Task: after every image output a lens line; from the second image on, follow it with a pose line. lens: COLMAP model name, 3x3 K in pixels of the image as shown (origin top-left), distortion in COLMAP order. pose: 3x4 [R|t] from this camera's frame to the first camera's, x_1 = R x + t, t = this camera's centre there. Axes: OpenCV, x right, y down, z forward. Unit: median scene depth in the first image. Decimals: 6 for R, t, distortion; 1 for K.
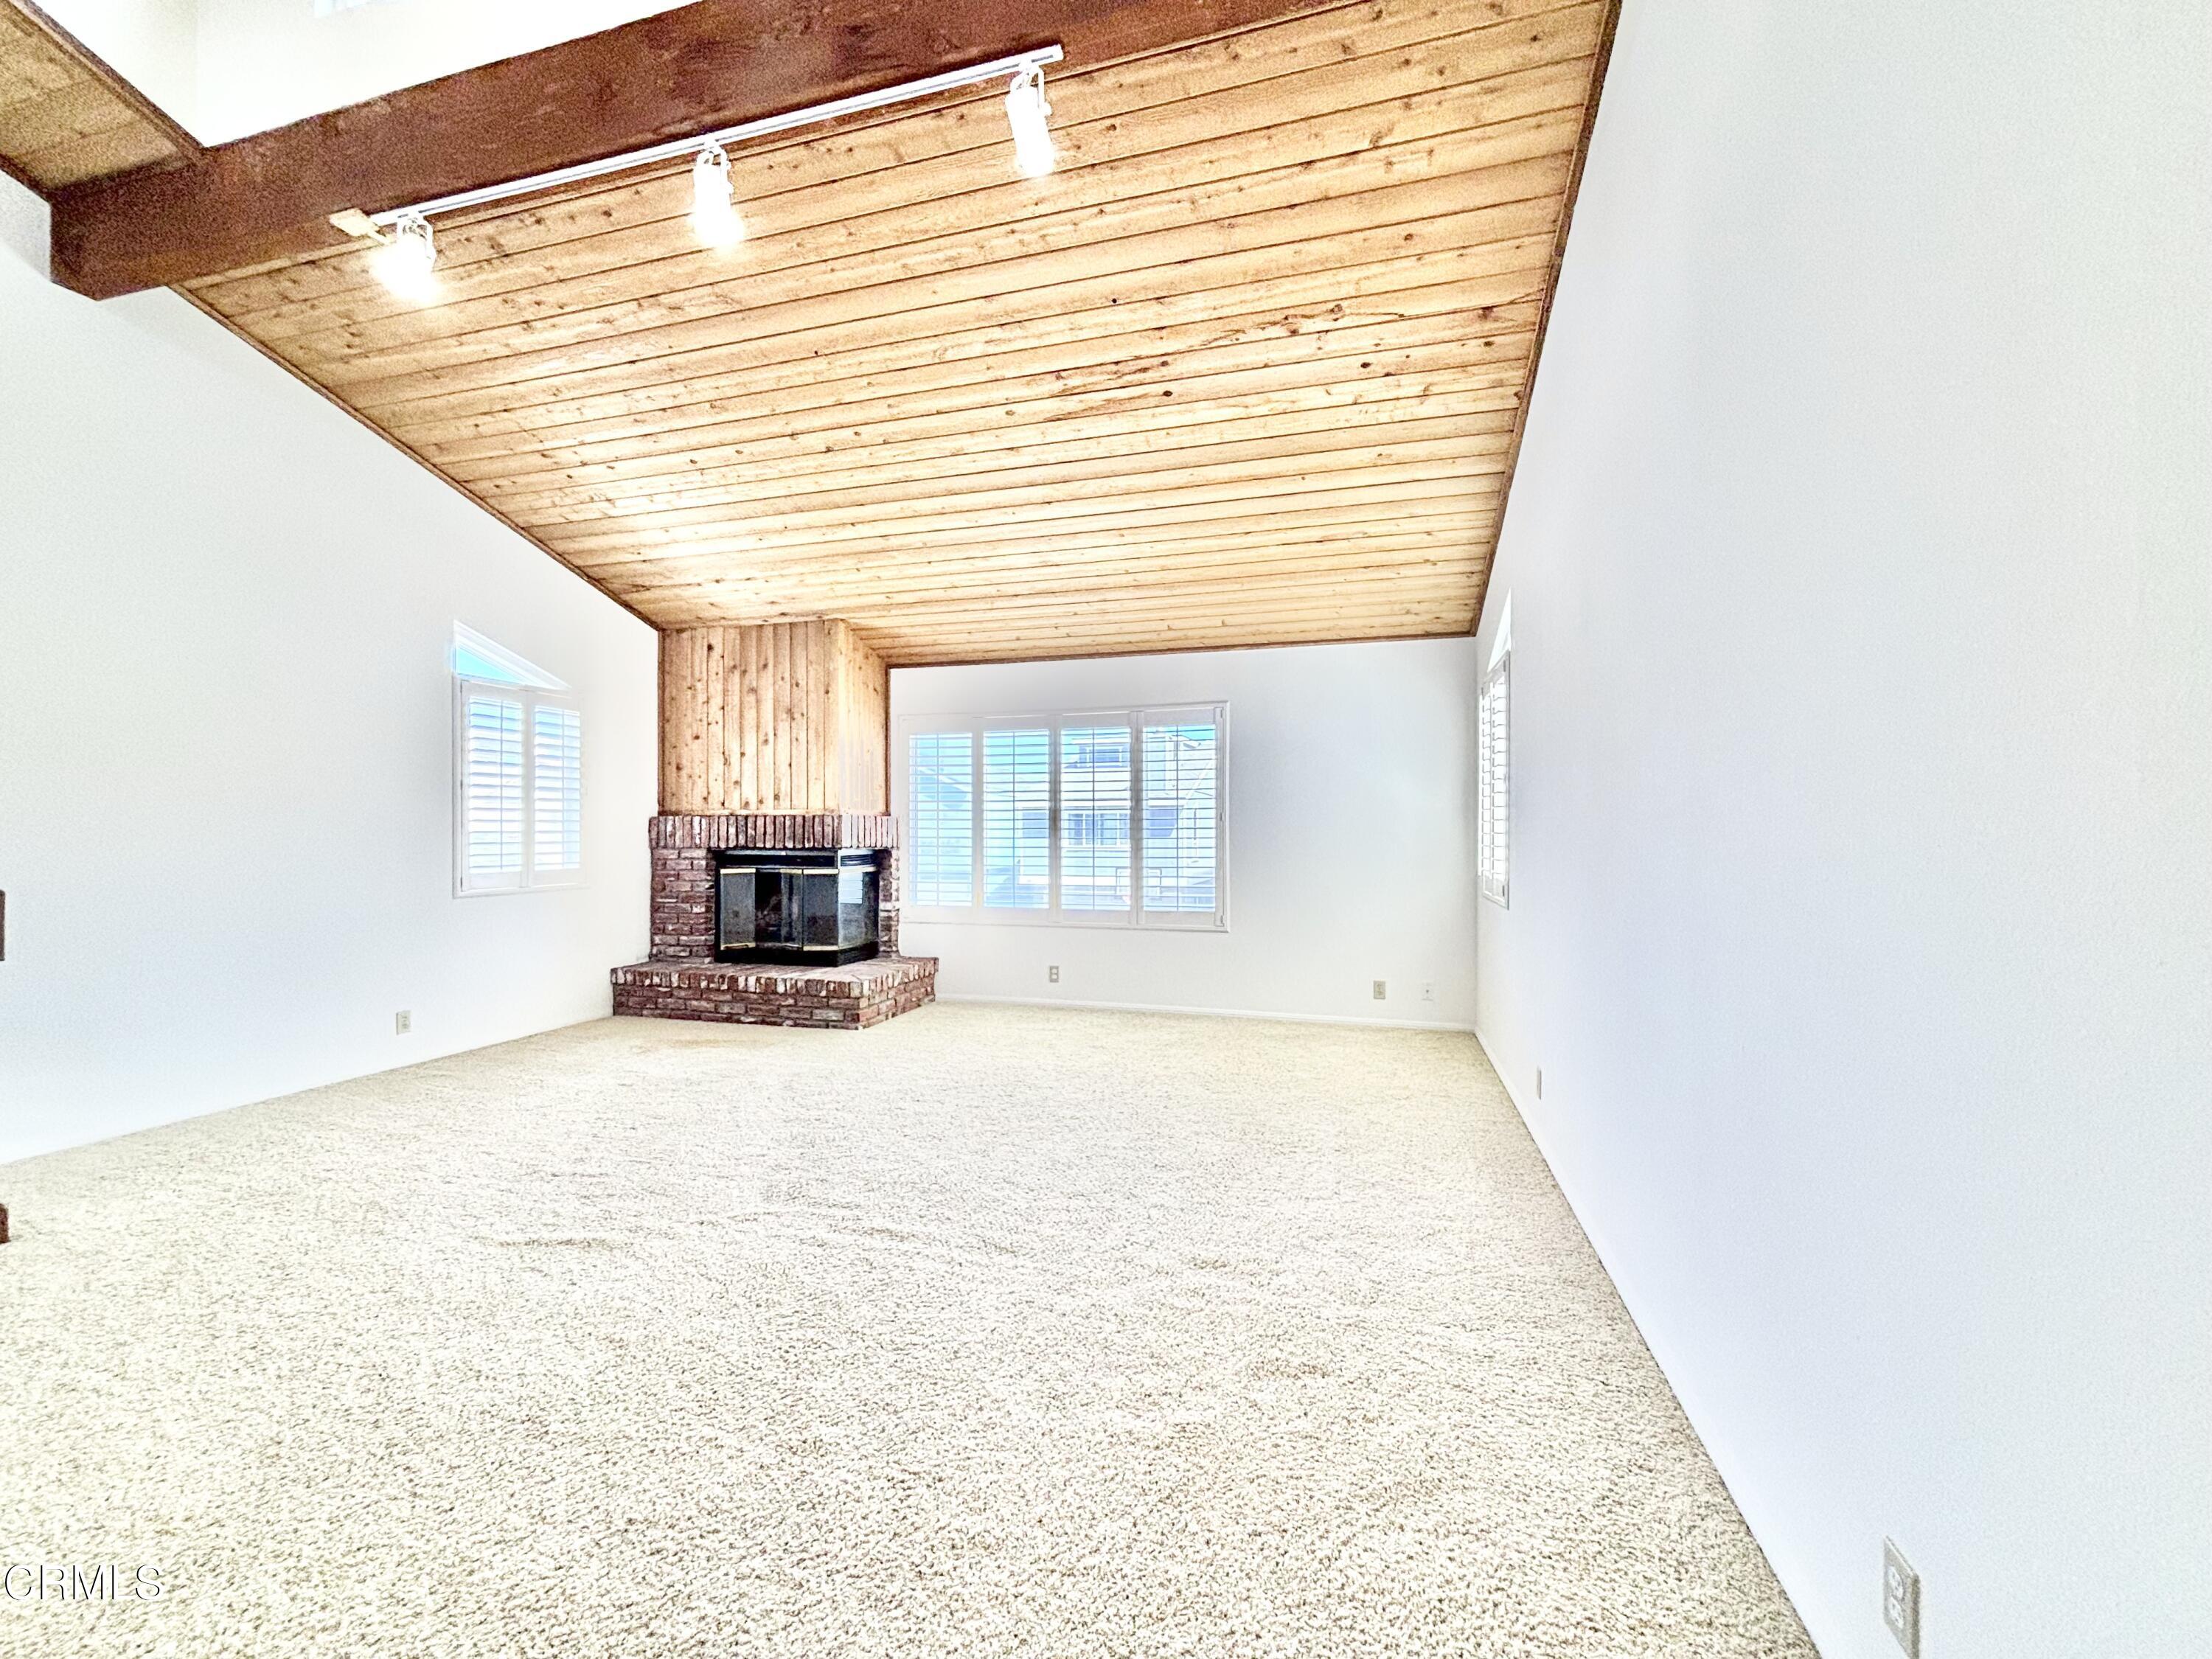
lens RADIAL K [[893.1, 0, 1106.0], [0, 893.1, 829.5], [0, 0, 1]] dist [0.002365, -0.000078]
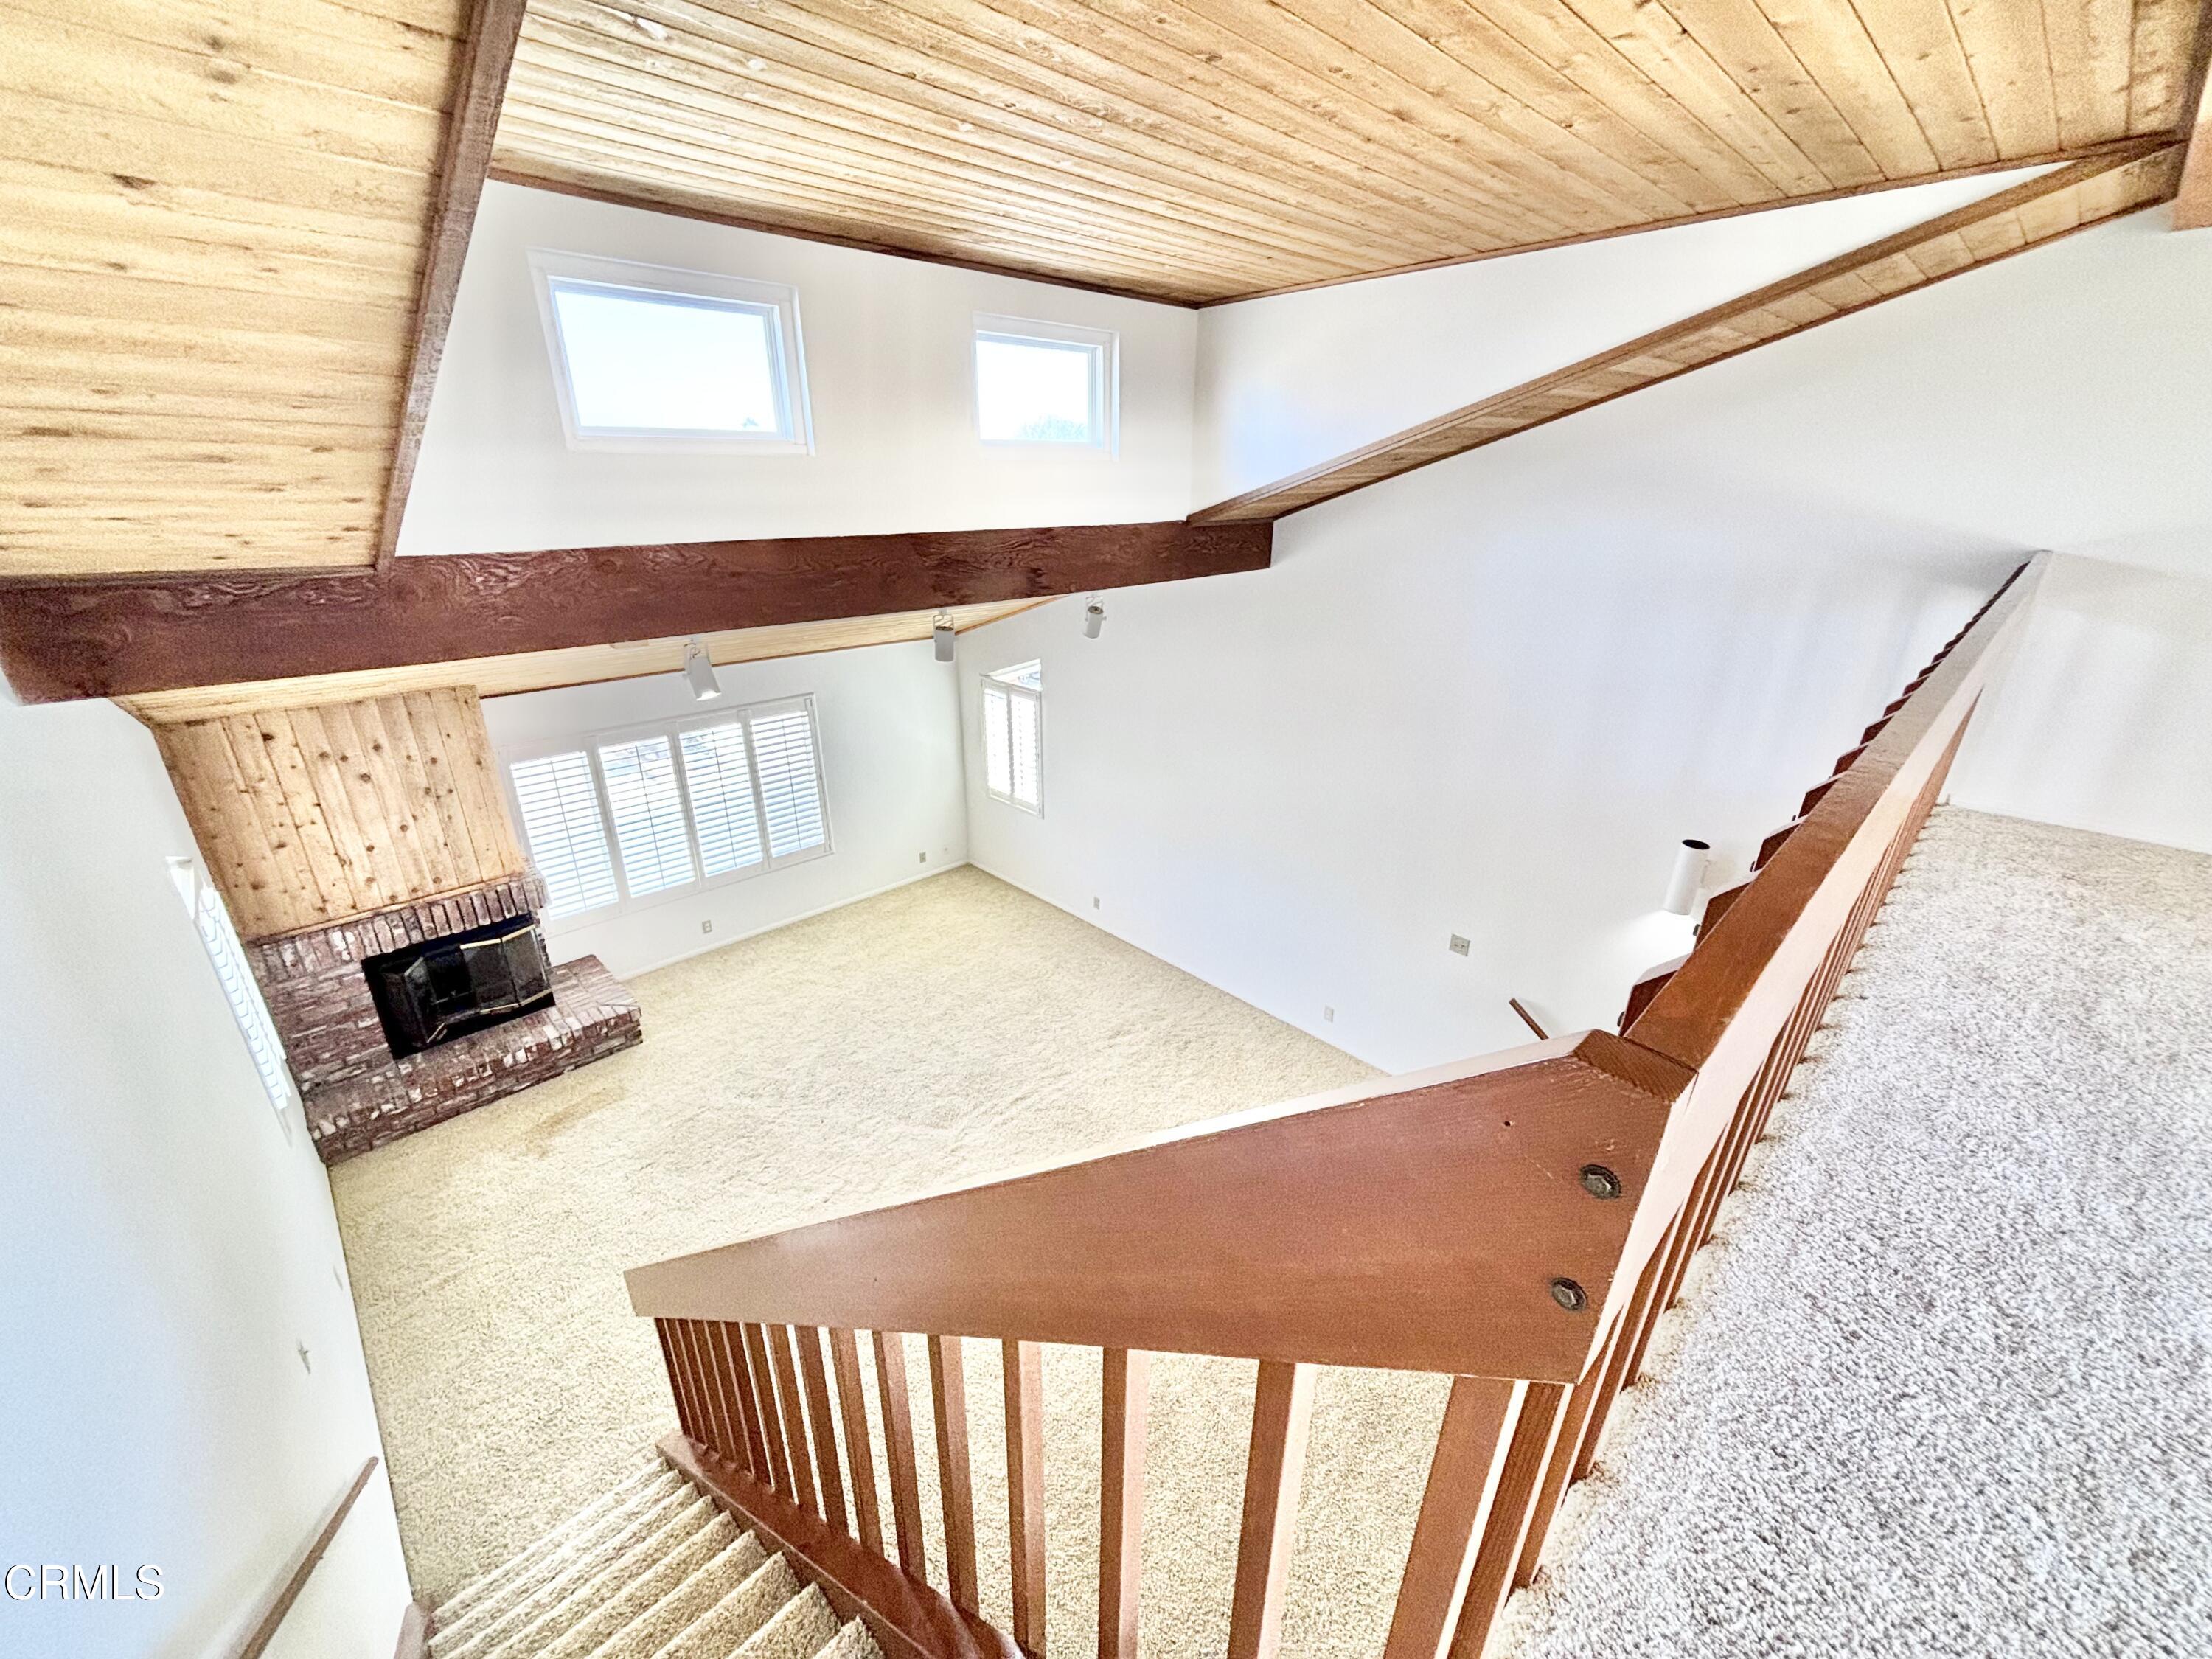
lens RADIAL K [[889.8, 0, 1107.3], [0, 889.8, 835.6], [0, 0, 1]] dist [-0.001994, -0.000441]
pose [[0.506255, -0.321704, 0.800133, -0.753874], [-0.005390, 0.926617, 0.375969, -0.440519], [-0.862367, -0.194649, 0.467370, -0.036574]]
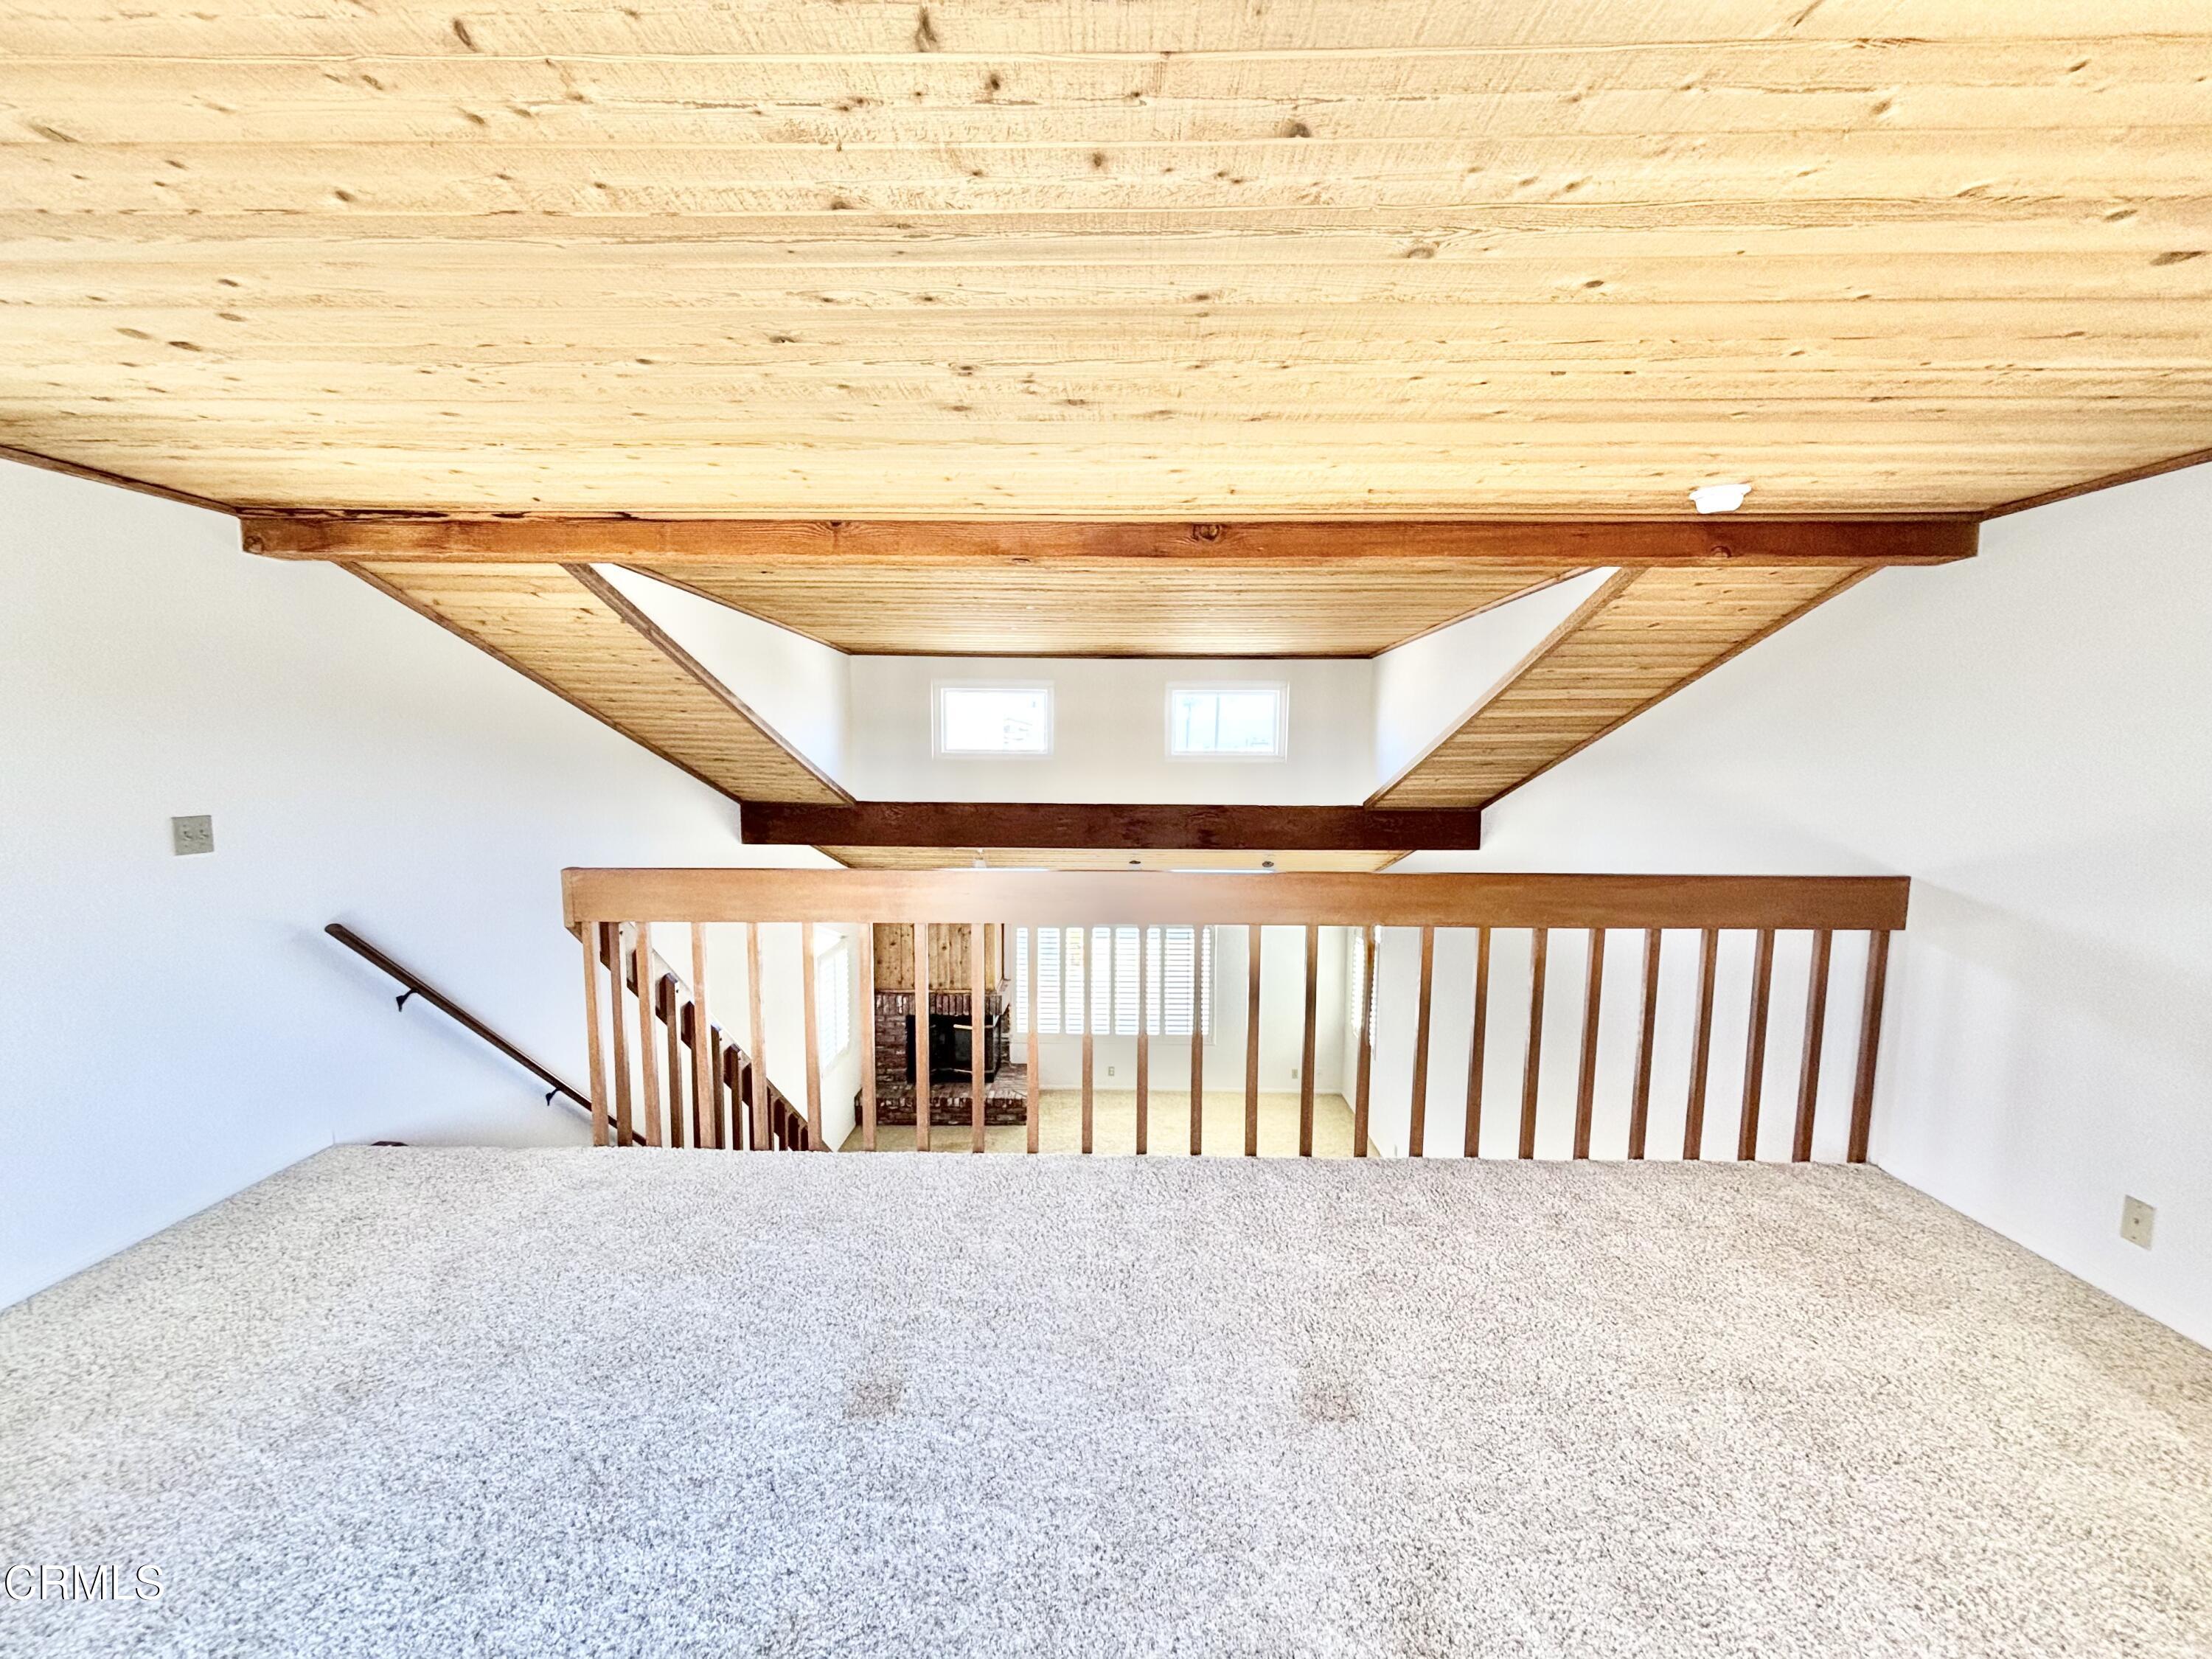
lens RADIAL K [[893.1, 0, 1106.0], [0, 893.1, 829.5], [0, 0, 1]] dist [0.002365, -0.000078]
pose [[0.966325, -0.016308, 0.256806, -0.515112], [-0.007747, 0.995694, 0.092380, -0.468663], [-0.257206, -0.091259, 0.962038, -0.610110]]
